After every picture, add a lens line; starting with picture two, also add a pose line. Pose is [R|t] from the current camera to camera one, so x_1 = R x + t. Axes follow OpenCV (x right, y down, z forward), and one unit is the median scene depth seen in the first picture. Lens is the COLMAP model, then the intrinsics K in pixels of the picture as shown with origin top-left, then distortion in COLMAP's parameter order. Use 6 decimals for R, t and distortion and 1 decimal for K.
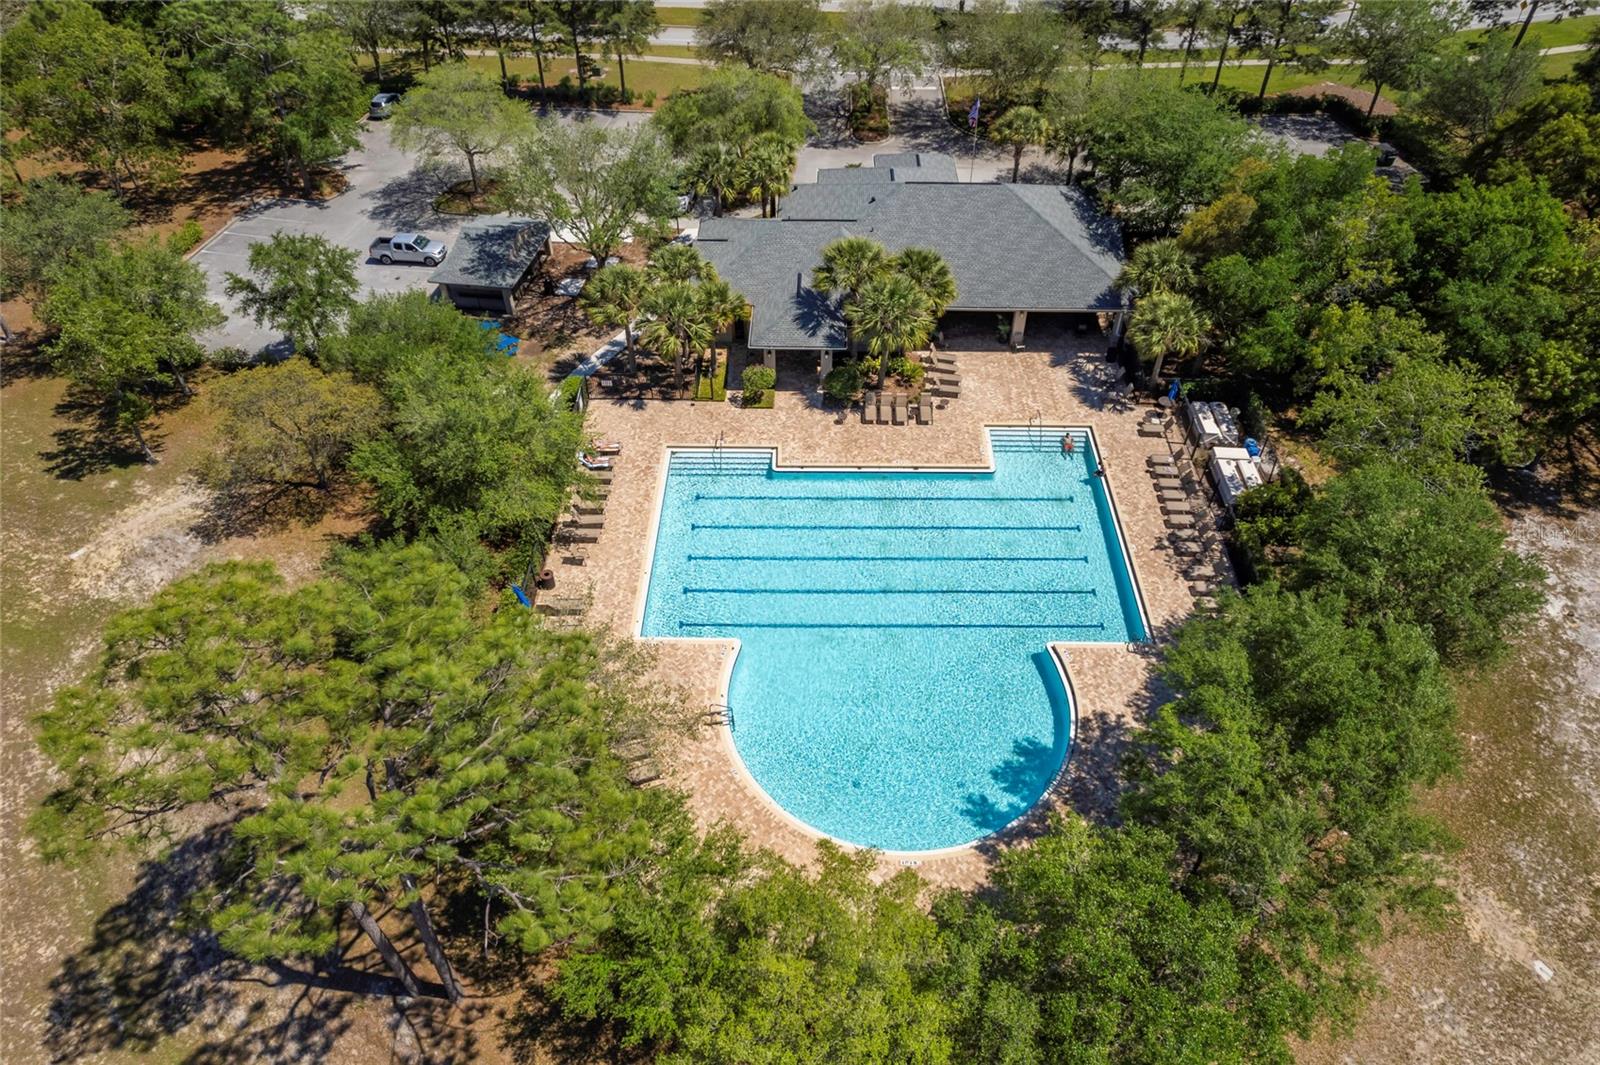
lens RADIAL K [[1021.4, 0, 798.5], [0, 1021.4, 532.0], [0, 0, 1]] dist [-0.050638, 0.040715]
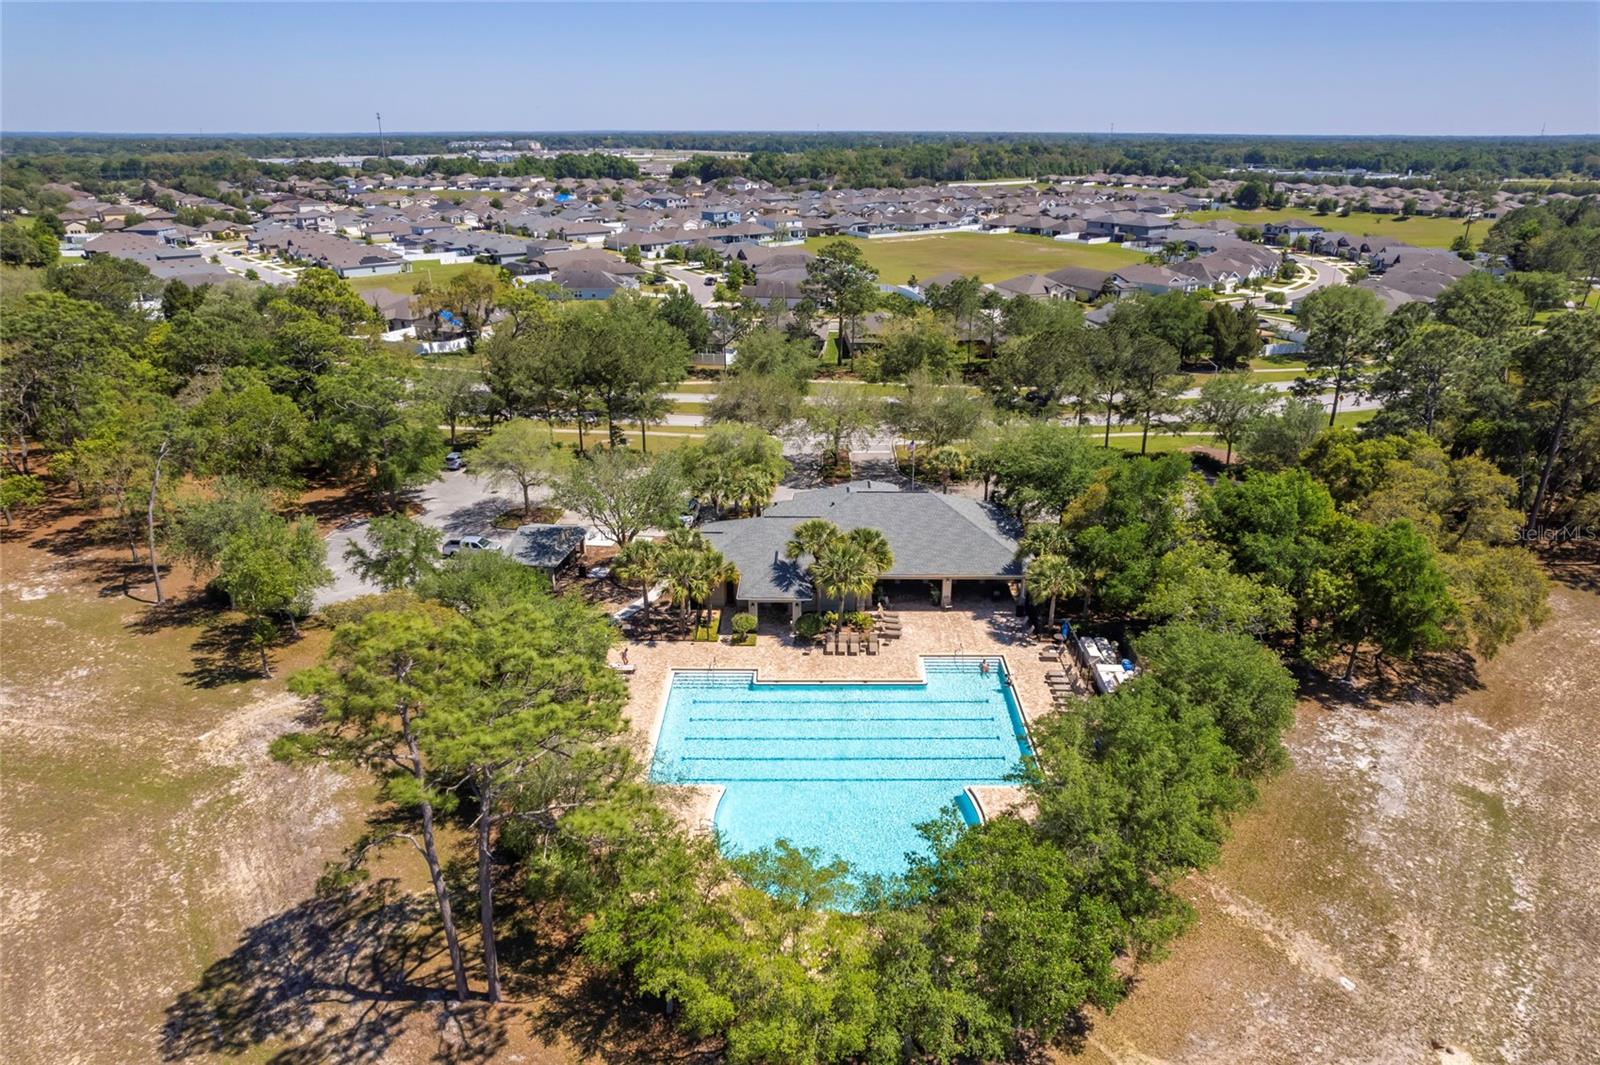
lens RADIAL K [[1021.4, 0, 797.0], [0, 1021.4, 539.3], [0, 0, 1]] dist [-0.050638, 0.040715]
pose [[0.999991, -0.001495, 0.003994, 0.024515], [0.002891, 0.926118, -0.377224, 0.256731], [-0.003135, 0.377232, 0.926113, -0.256413]]
